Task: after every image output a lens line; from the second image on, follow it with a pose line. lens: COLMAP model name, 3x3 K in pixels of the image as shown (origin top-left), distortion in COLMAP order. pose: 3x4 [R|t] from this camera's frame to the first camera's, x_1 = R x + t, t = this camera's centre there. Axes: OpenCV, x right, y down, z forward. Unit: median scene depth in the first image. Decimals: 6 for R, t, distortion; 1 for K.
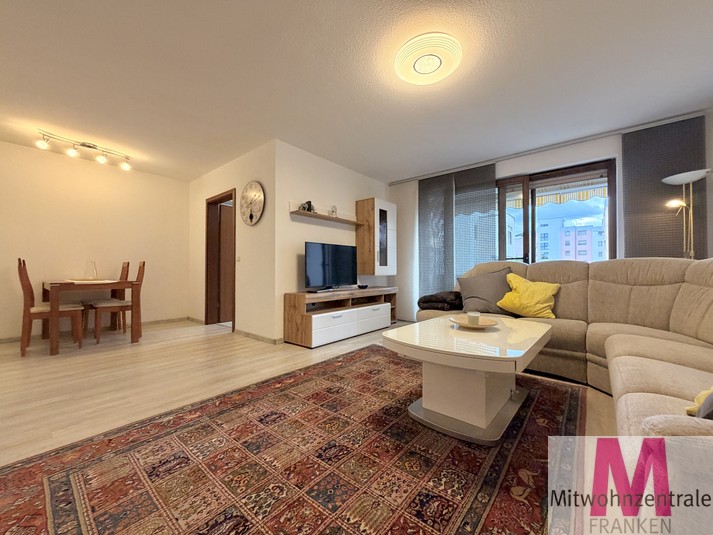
lens RADIAL K [[284.3, 0, 358.2], [0, 284.3, 267.2], [0, 0, 1]] dist [0.000073, -0.000677]
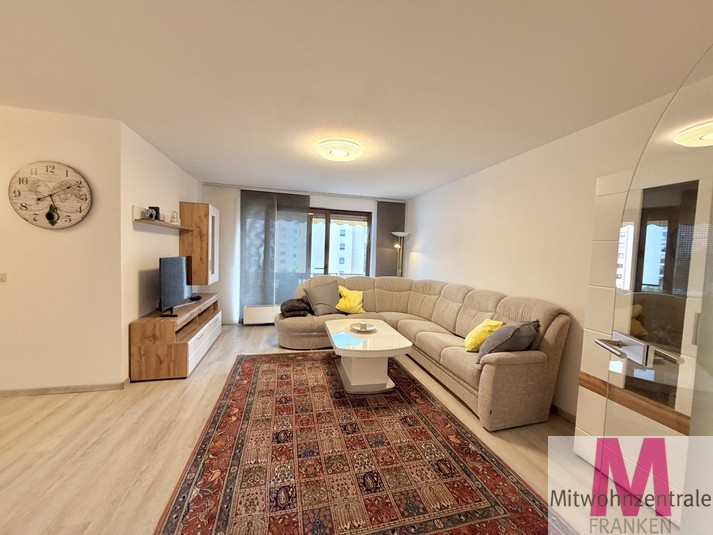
lens RADIAL K [[284.3, 0, 357.2], [0, 284.3, 268.0], [0, 0, 1]] dist [0.000073, -0.000677]
pose [[0.590446, -0.020845, 0.806808, -0.670024], [-0.047581, 0.997029, 0.060580, -0.178510], [-0.805673, -0.074158, 0.587700, 0.039794]]
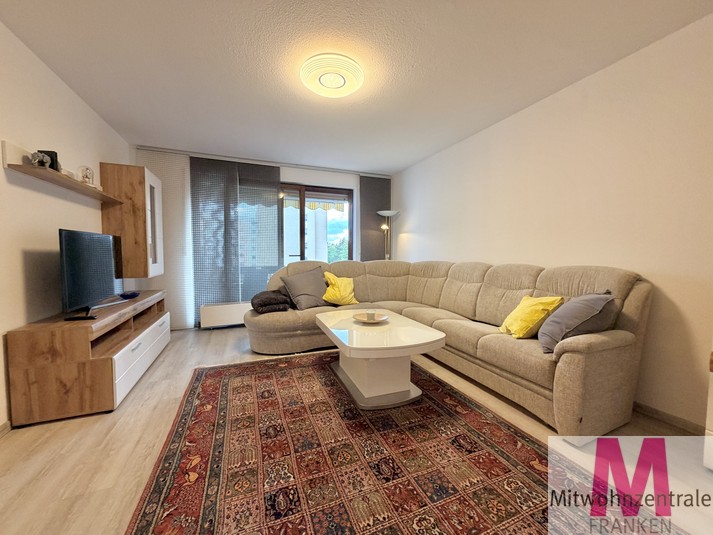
lens RADIAL K [[284.3, 0, 357.1], [0, 284.3, 268.2], [0, 0, 1]] dist [0.000073, -0.000677]
pose [[0.476995, -0.043412, 0.877833, -0.506405], [-0.015726, 0.998198, 0.057909, -0.071100], [-0.878765, -0.041427, 0.475453, 0.310694]]
